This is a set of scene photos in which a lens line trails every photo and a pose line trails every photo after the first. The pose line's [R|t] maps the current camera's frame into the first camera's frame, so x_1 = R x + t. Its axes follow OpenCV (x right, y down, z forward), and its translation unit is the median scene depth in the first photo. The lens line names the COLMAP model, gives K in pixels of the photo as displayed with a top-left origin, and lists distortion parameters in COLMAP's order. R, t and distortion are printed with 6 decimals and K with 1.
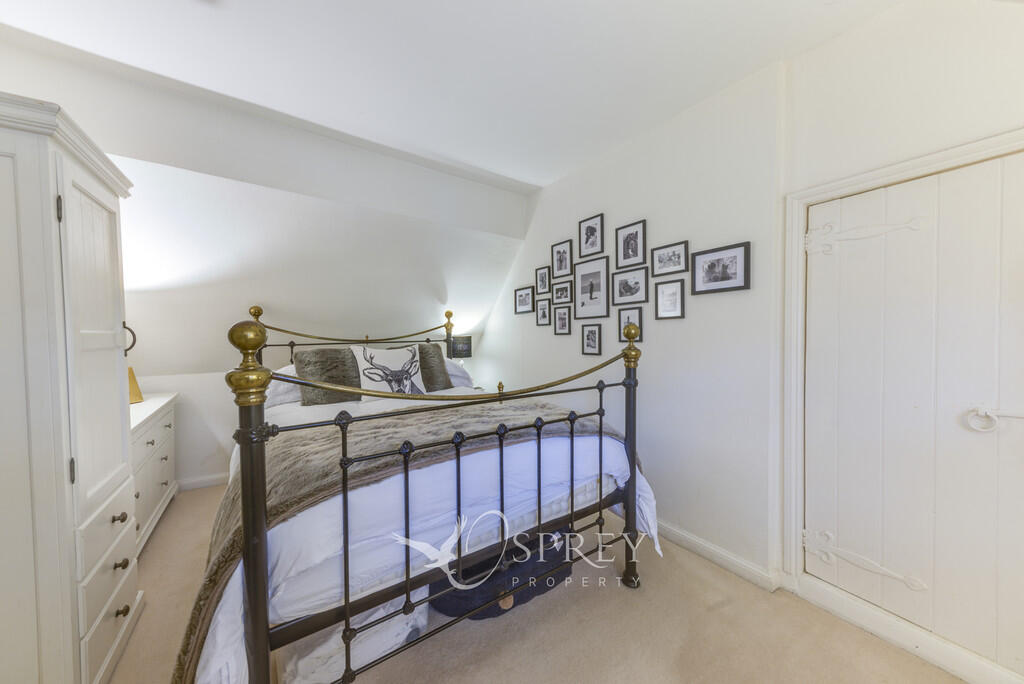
lens RADIAL K [[373.1, 0, 512.0], [0, 373.1, 342.0], [0, 0, 1]] dist [0.000234, -0.000279]
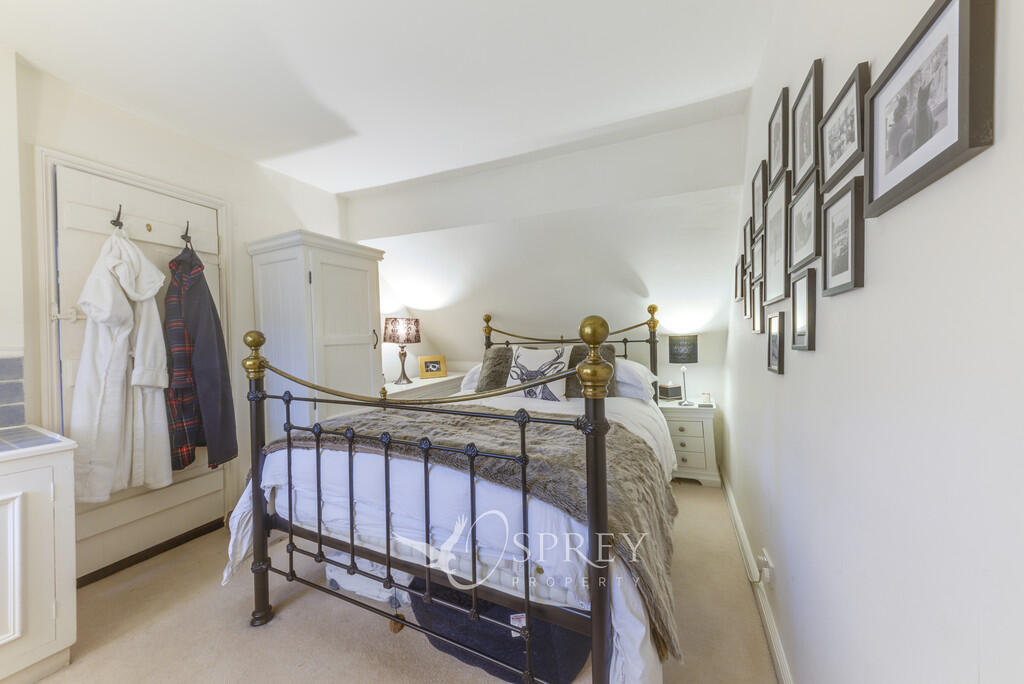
lens RADIAL K [[366.9, 0, 510.5], [0, 366.9, 332.9], [0, 0, 1]] dist [0.026413, -0.000042]
pose [[0.468494, -0.008744, -0.883424, 0.657511], [-0.006237, 0.999893, -0.013205, -0.015110], [0.883445, 0.011696, 0.468389, 0.583997]]
